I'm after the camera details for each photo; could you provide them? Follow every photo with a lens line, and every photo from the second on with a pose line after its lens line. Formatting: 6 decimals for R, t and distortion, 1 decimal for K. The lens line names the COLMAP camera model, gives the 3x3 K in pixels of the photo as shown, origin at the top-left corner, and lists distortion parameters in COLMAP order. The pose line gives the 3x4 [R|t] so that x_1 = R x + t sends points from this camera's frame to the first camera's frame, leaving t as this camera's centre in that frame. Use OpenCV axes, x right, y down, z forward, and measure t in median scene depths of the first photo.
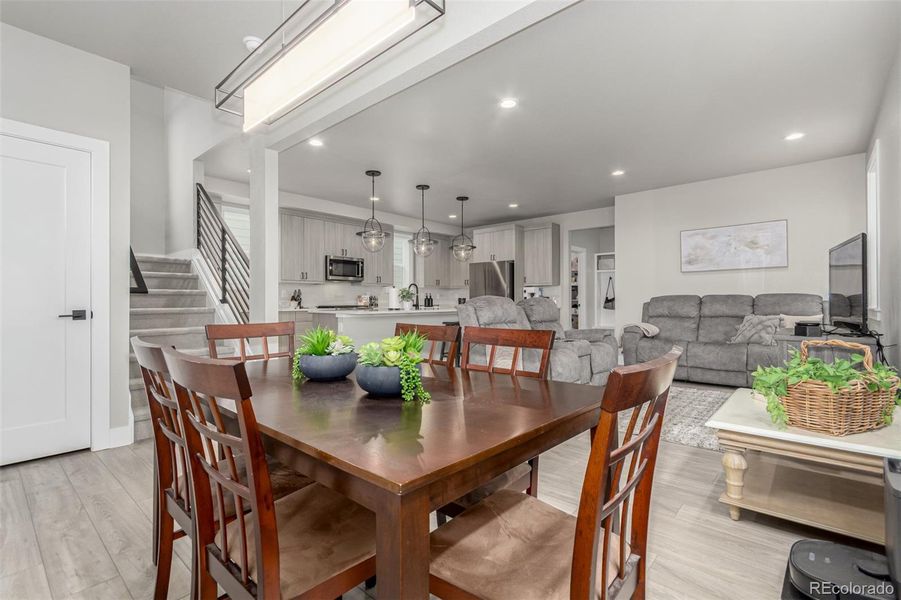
lens RADIAL K [[429.4, 0, 462.8], [0, 429.4, 298.5], [0, 0, 1]] dist [0.012874, 0.000055]
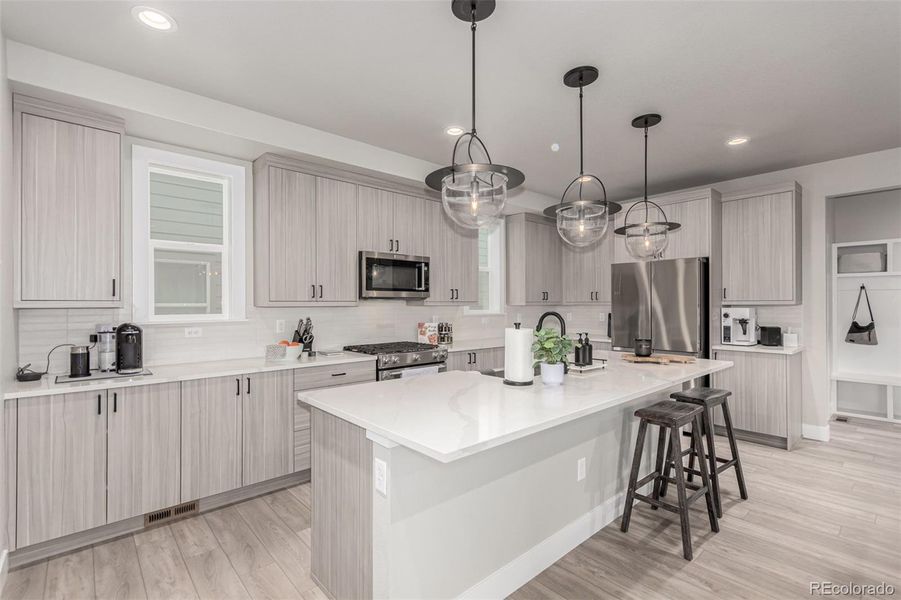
lens RADIAL K [[412.5, 0, 450.5], [0, 412.5, 300.0], [0, 0, 1]] dist [0.002537, 0.000537]
pose [[0.990690, 0.001116, -0.136134, -0.149960], [-0.000810, 0.999997, 0.002304, -0.044544], [0.136136, -0.002172, 0.990688, 0.550285]]
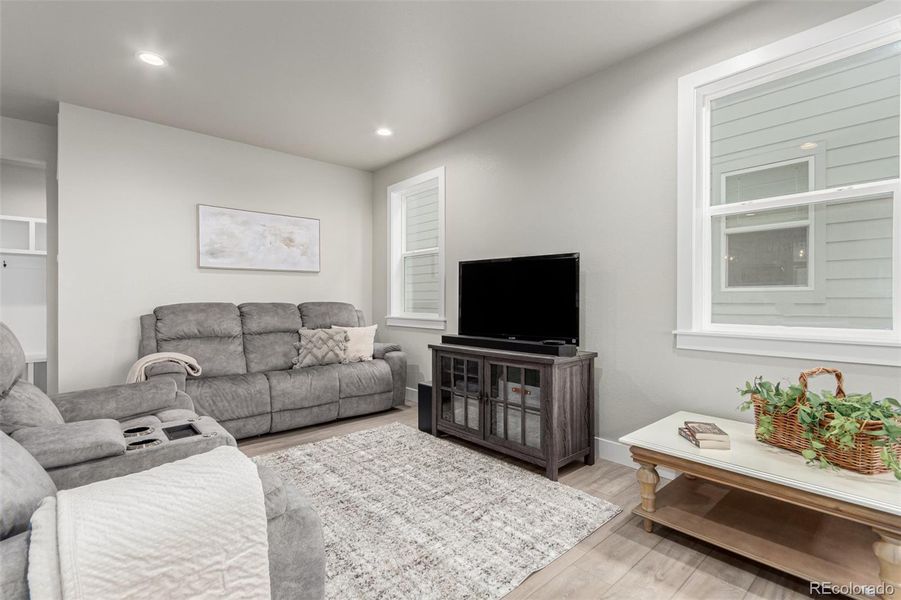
lens RADIAL K [[417.7, 0, 445.2], [0, 417.7, 301.1], [0, 0, 1]] dist [0.001043, 0.000384]
pose [[0.150731, 0.002222, 0.988572, -0.057728], [-0.009969, 0.999950, -0.000728, -0.012085], [-0.988525, -0.009746, 0.150746, 0.497081]]
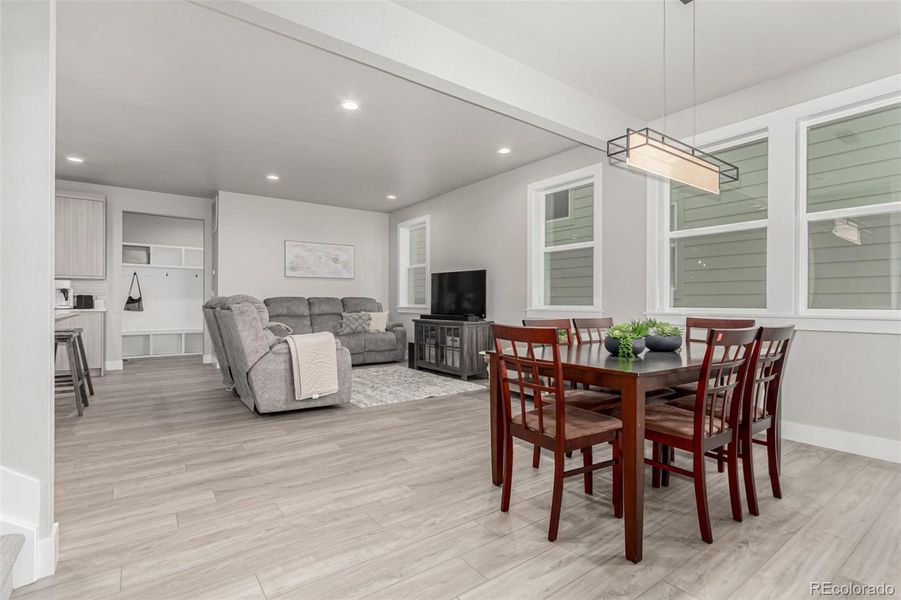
lens RADIAL K [[421.2, 0, 462.5], [0, 421.2, 300.9], [0, 0, 1]] dist [0.004115, 0.001165]
pose [[0.201641, 0.008137, 0.979426, -0.449739], [-0.010773, 0.999923, -0.006090, 0.004296], [-0.979400, -0.009323, 0.201713, 0.296565]]
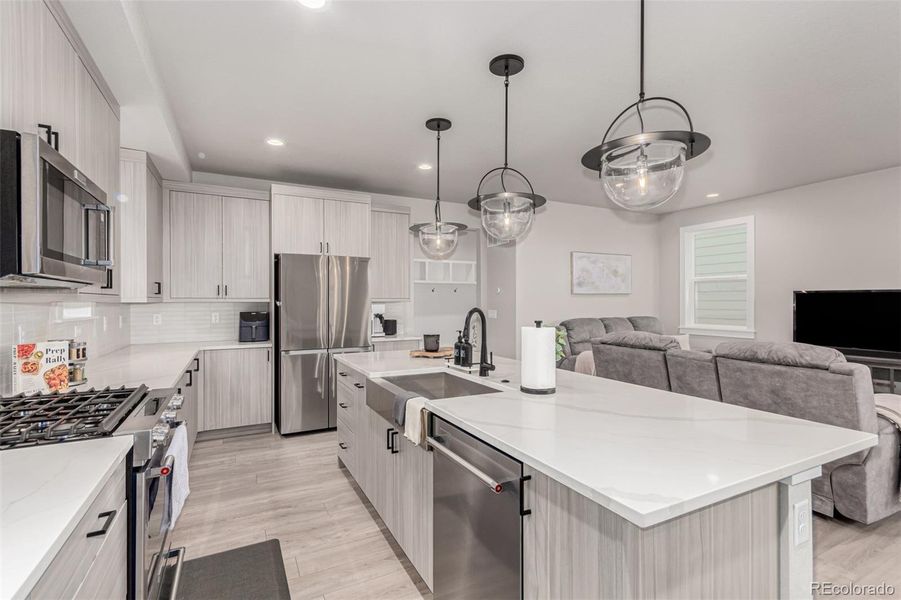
lens RADIAL K [[412.5, 0, 450.5], [0, 412.5, 300.0], [0, 0, 1]] dist [0.002537, 0.000537]
pose [[0.387249, 0.007706, 0.921943, -0.427821], [-0.010718, 0.999935, -0.003855, -0.037587], [-0.921913, -0.008389, 0.387306, 0.830133]]
